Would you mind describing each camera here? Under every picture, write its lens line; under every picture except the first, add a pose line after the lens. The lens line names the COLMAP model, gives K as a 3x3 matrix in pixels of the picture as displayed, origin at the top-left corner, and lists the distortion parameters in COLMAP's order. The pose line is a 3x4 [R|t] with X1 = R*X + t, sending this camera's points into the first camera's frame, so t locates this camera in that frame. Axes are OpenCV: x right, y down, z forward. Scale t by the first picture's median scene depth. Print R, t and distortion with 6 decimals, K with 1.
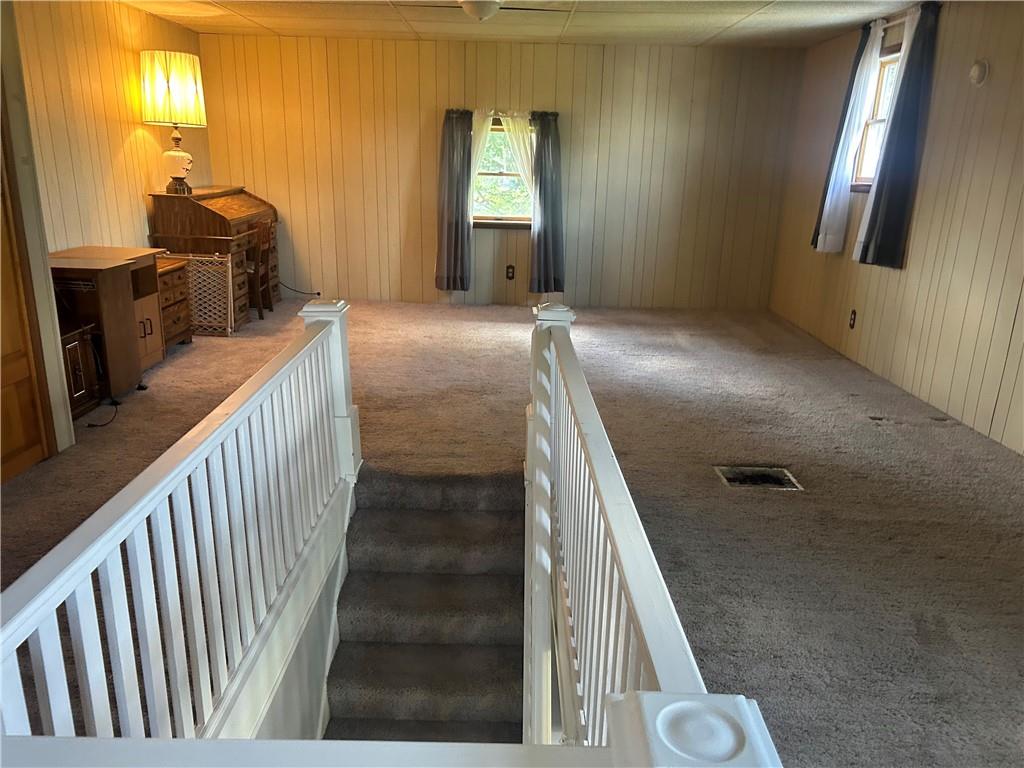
lens RADIAL K [[778.5, 0, 507.3], [0, 778.5, 392.3], [0, 0, 1]] dist [0.068408, -0.077597]
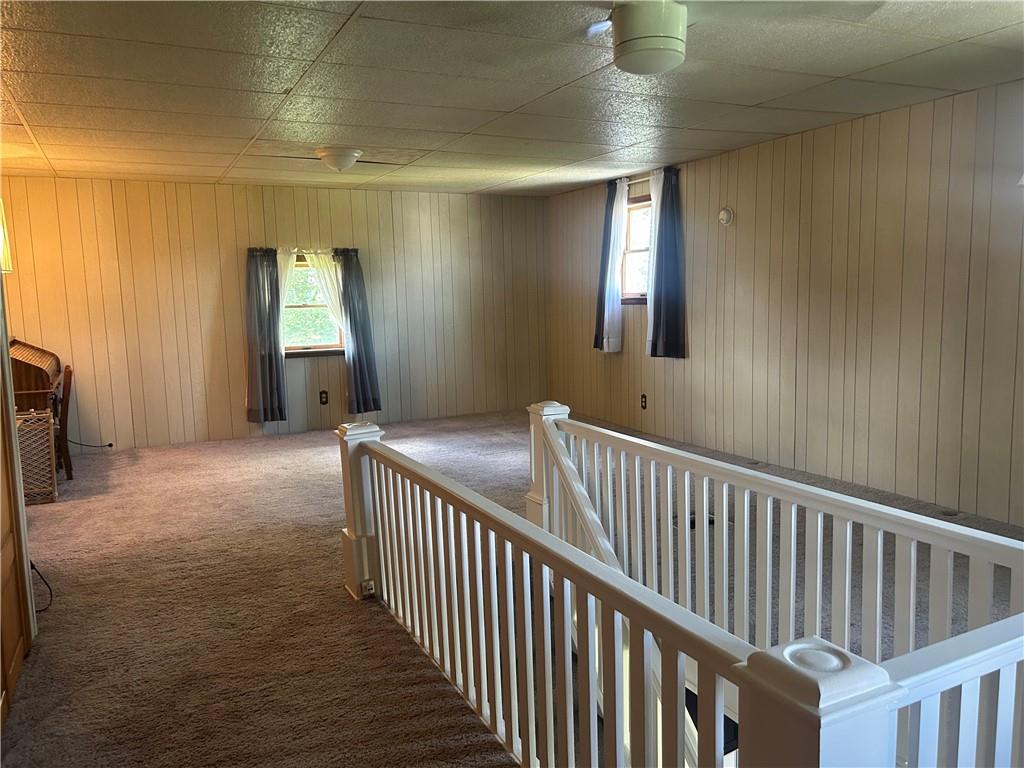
lens RADIAL K [[778.5, 0, 507.3], [0, 778.5, 392.3], [0, 0, 1]] dist [0.068408, -0.077597]
pose [[0.886602, -0.105351, 0.450376, -0.259579], [0.173565, 0.978338, -0.112826, -0.003363], [-0.428734, 0.178202, 0.885681, -0.014289]]
